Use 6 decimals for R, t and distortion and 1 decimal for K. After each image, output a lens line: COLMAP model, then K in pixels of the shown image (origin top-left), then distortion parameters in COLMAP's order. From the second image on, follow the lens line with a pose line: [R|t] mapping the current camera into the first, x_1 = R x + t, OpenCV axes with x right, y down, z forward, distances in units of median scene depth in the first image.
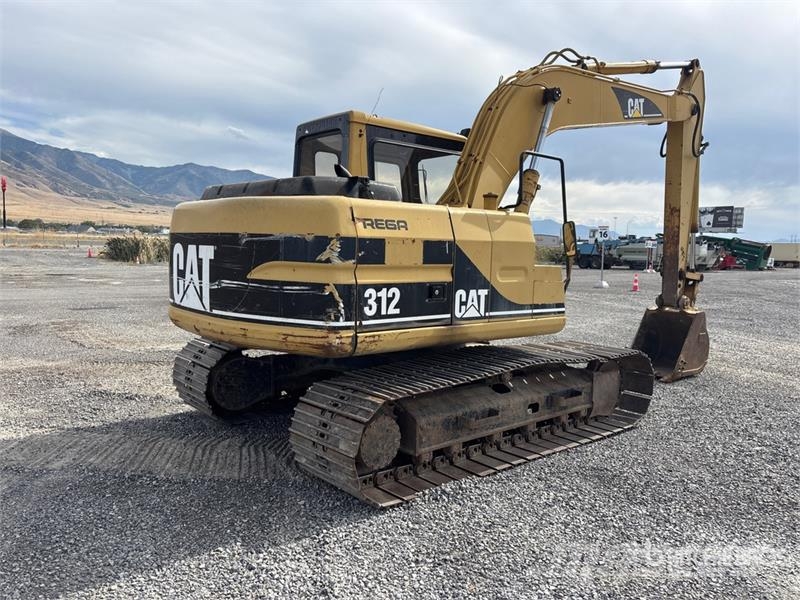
lens RADIAL K [[609.5, 0, 390.4], [0, 609.5, 296.2], [0, 0, 1]] dist [0.023618, -0.008543]
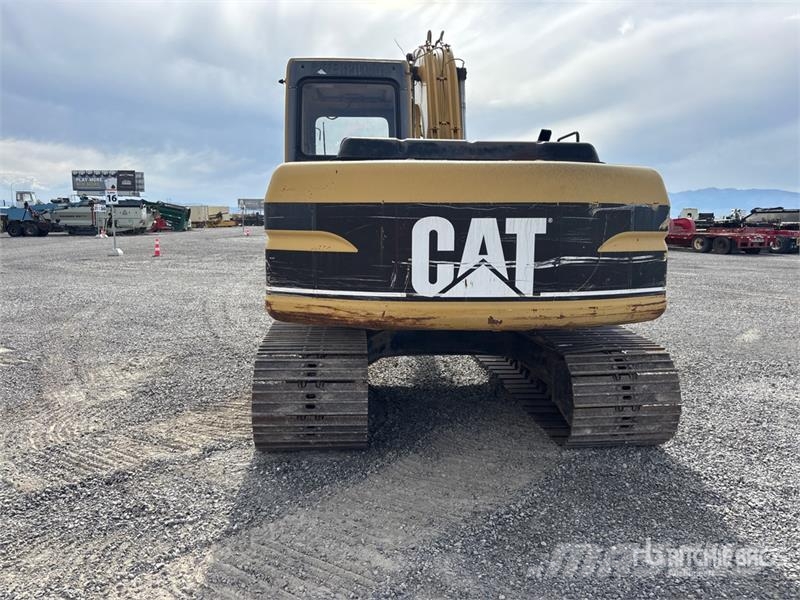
lens RADIAL K [[606.1, 0, 394.8], [0, 606.1, 299.2], [0, 0, 1]] dist [0.073573, -0.103089]
pose [[0.591094, -0.129259, 0.796178, -0.779296], [0.078082, 0.991610, 0.103017, -0.052245], [-0.802814, 0.001274, 0.596228, 0.466874]]
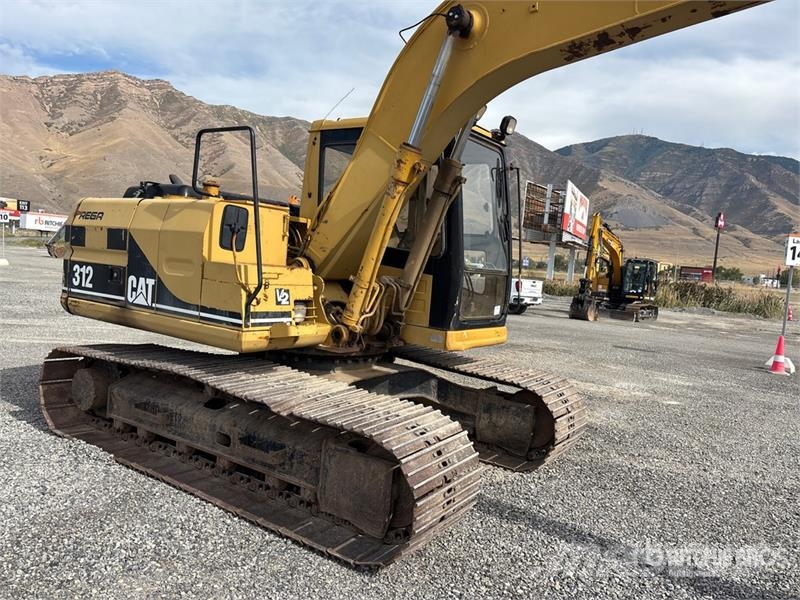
lens RADIAL K [[606.1, 0, 394.8], [0, 606.1, 299.2], [0, 0, 1]] dist [0.073573, -0.103089]
pose [[0.268077, 0.055077, -0.961822, 0.933429], [-0.152818, 0.988155, 0.013991, -0.040735], [0.951200, 0.143233, 0.273319, 0.853115]]
